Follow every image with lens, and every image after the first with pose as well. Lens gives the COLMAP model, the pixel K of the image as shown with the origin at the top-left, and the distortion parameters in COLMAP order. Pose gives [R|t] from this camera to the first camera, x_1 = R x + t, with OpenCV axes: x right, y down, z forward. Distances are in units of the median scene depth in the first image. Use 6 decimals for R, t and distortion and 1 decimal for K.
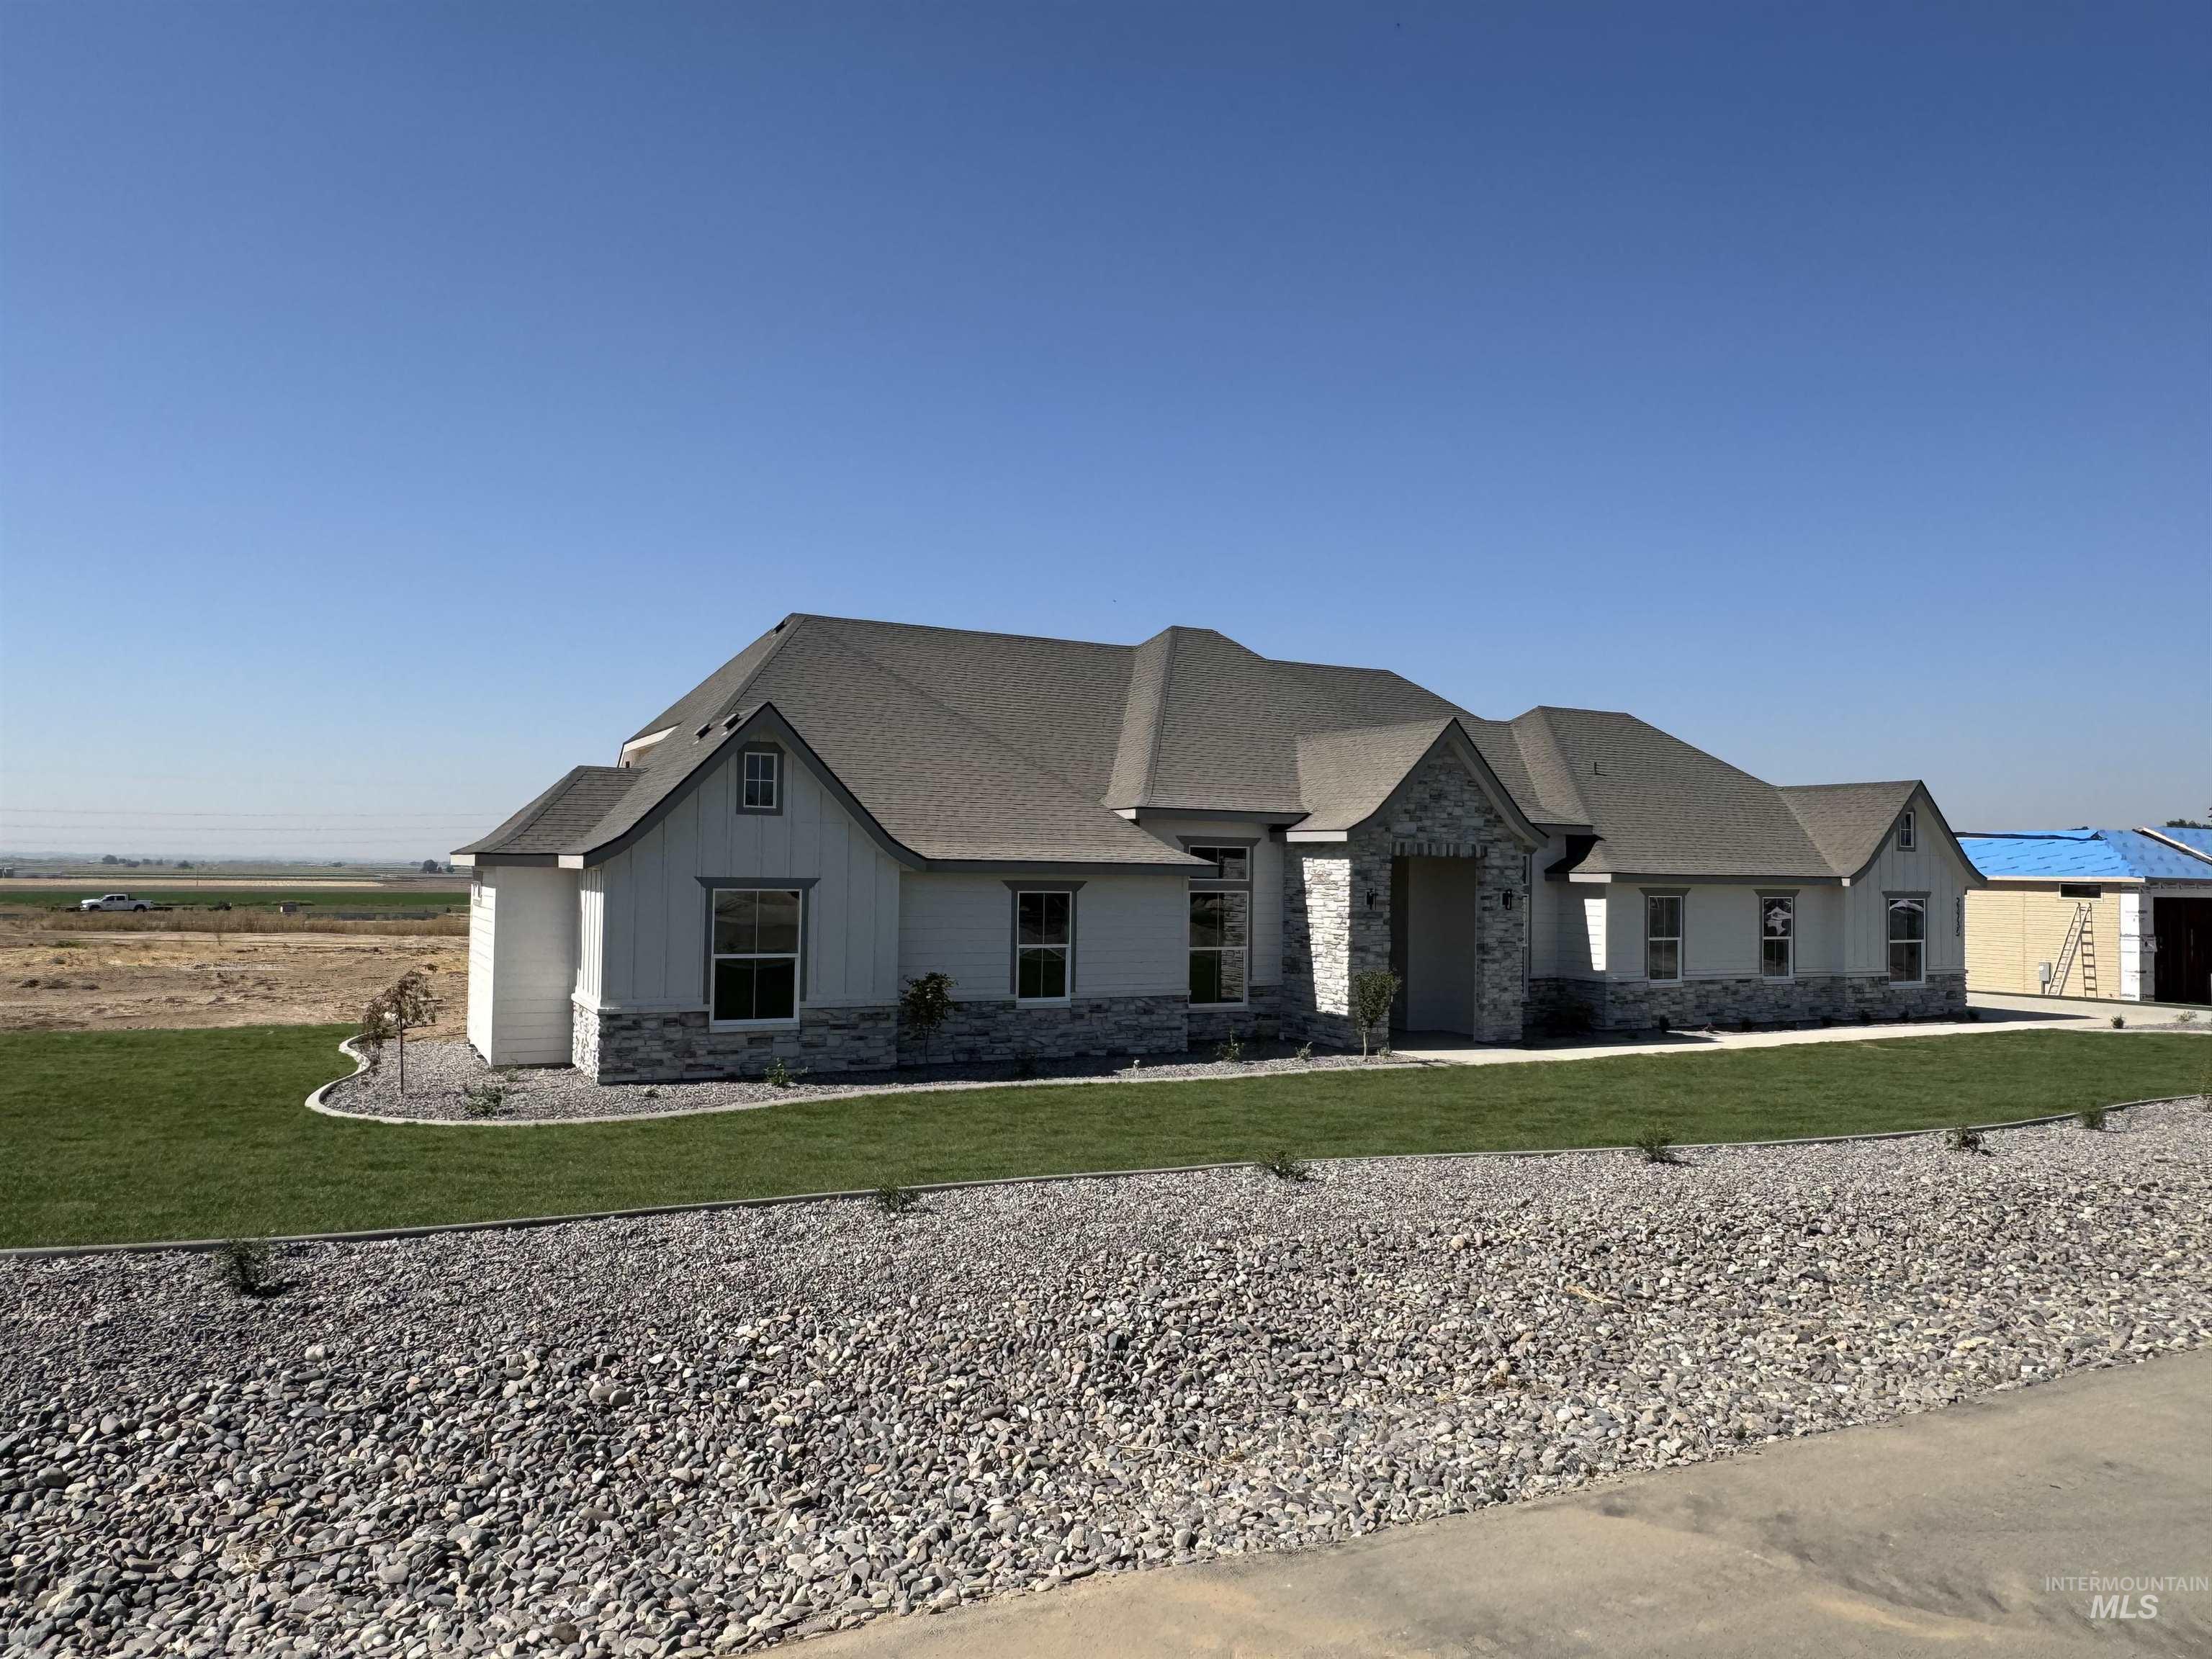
lens RADIAL K [[1561.7, 0, 1106.0], [0, 1561.7, 829.5], [0, 0, 1]] dist [-0.121497, -0.000594]
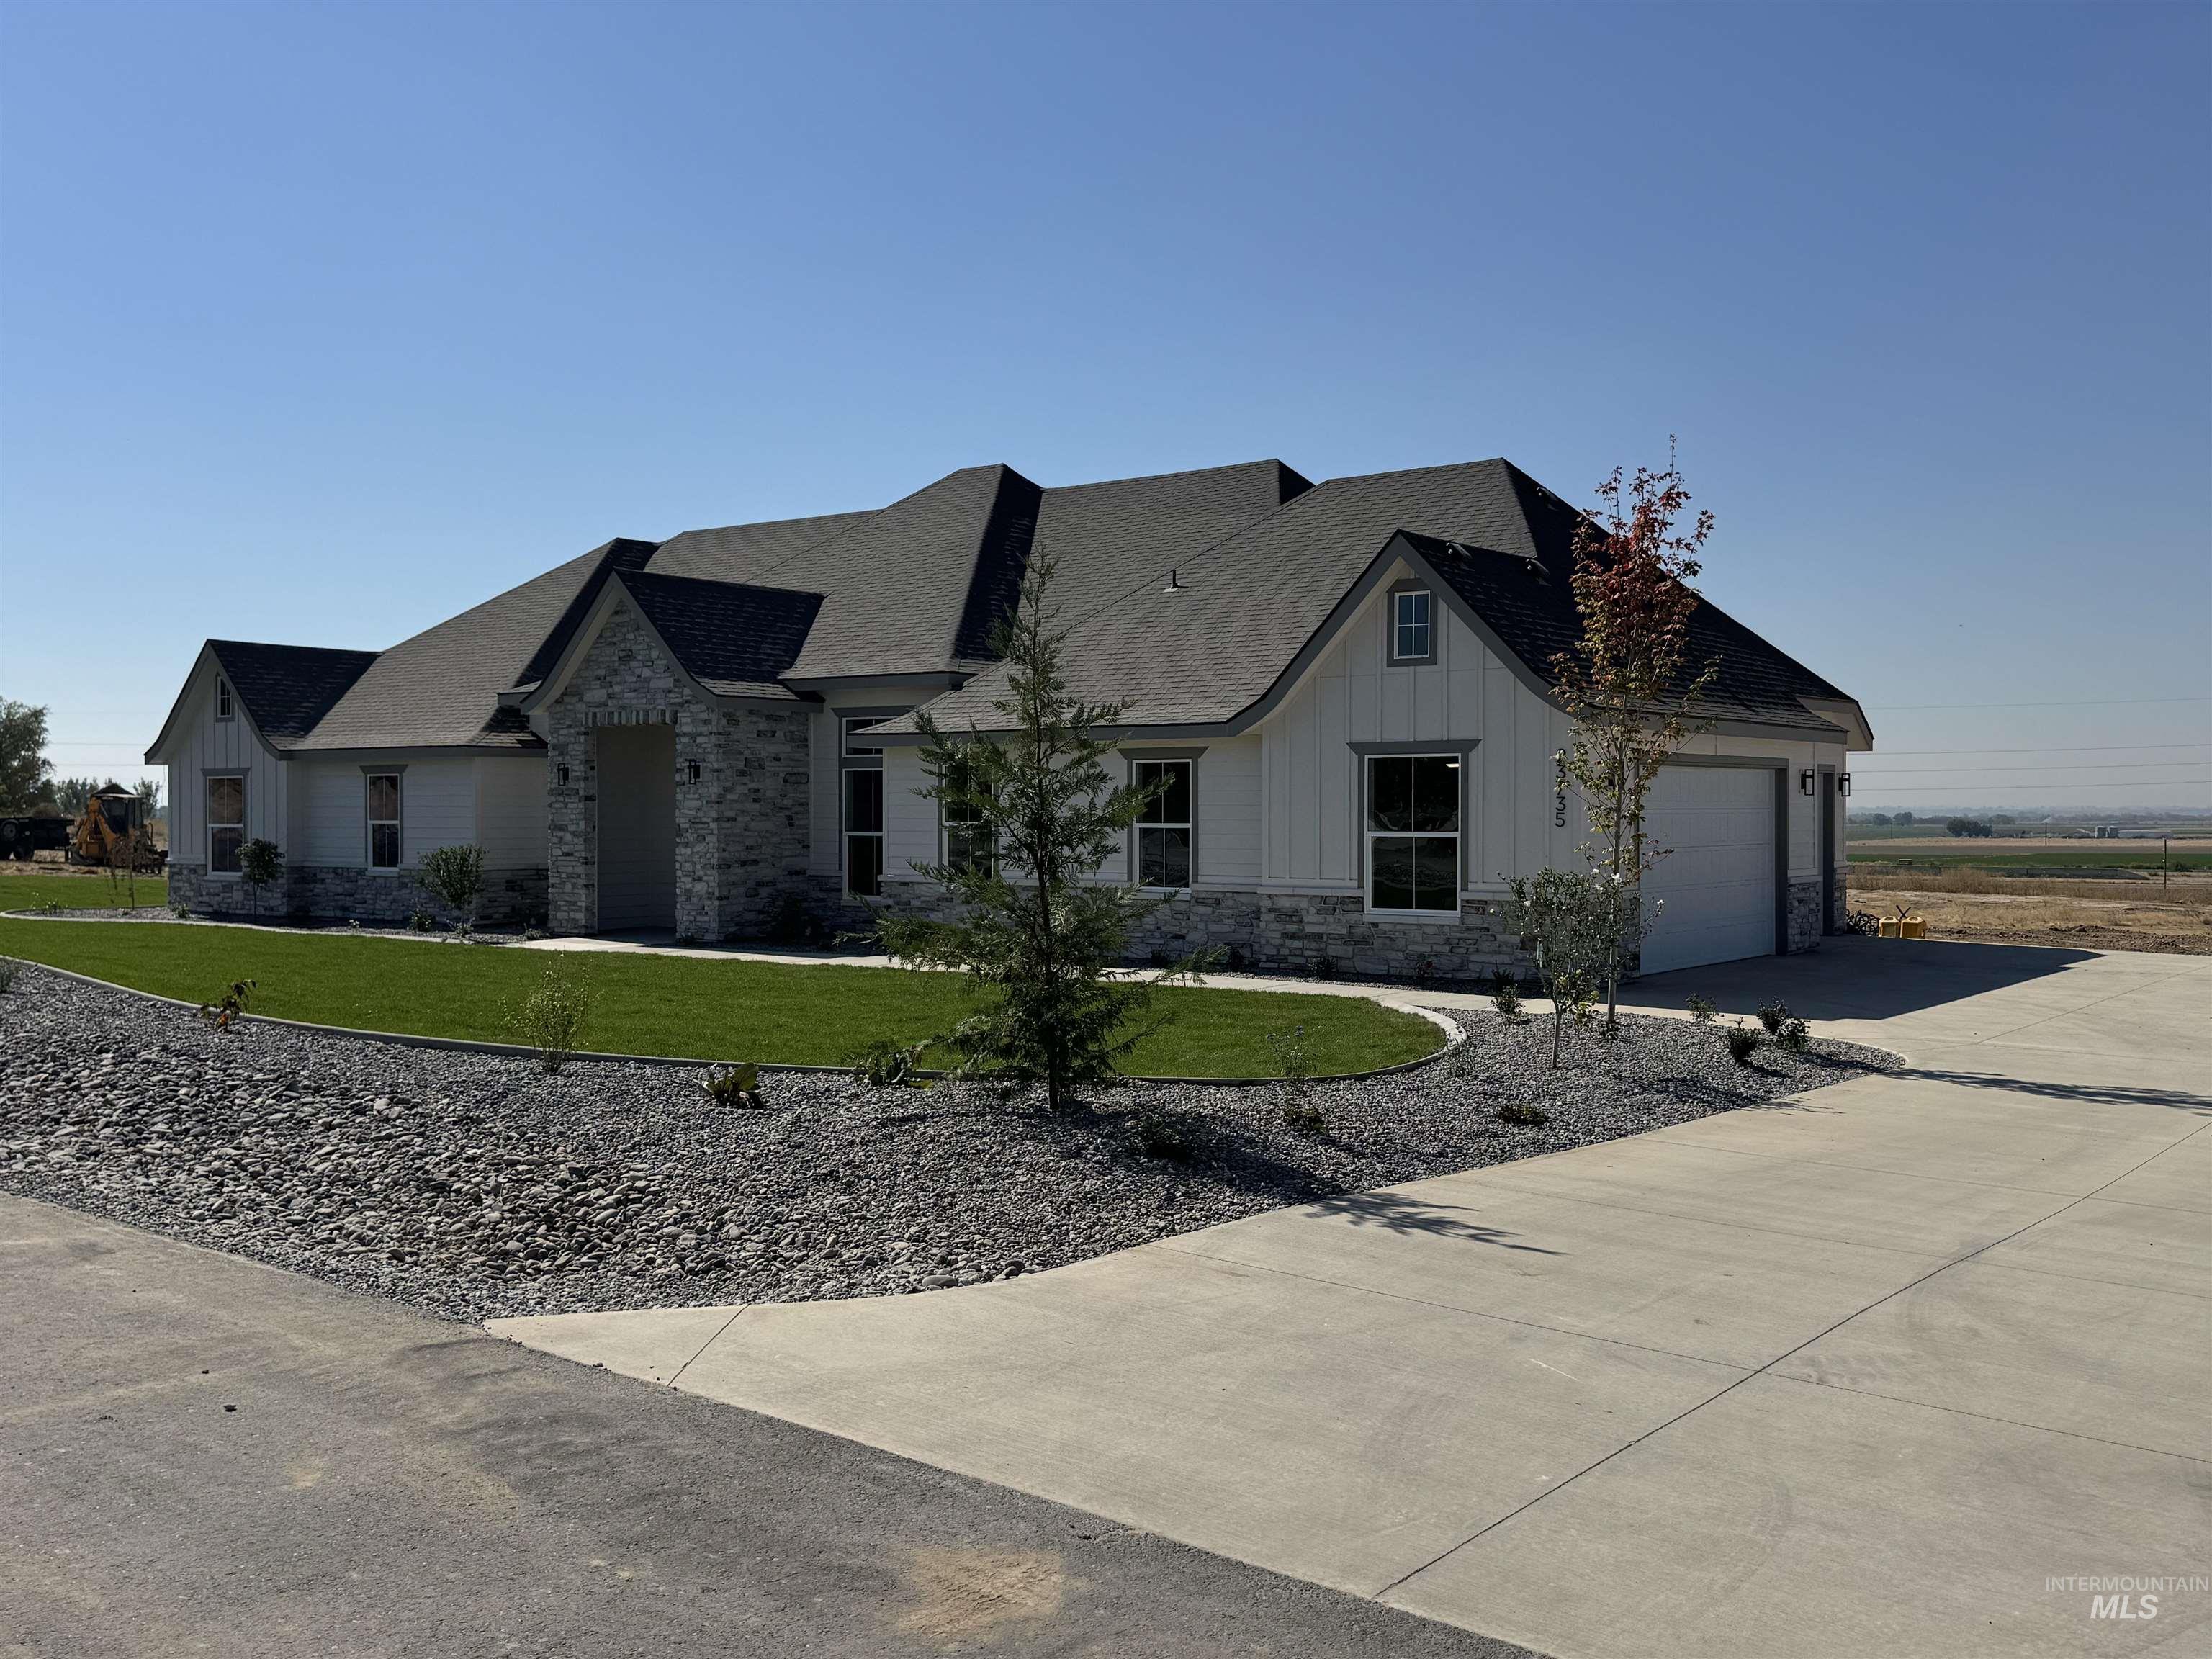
lens RADIAL K [[2027.1, 0, 1106.0], [0, 2027.1, 829.5], [0, 0, 1]] dist [-0.002322, -0.001341]
pose [[0.470941, 0.011816, -0.882086, 1.338921], [0.059064, 0.997244, 0.044893, 0.040010], [0.880185, -0.073242, 0.468945, 0.677965]]
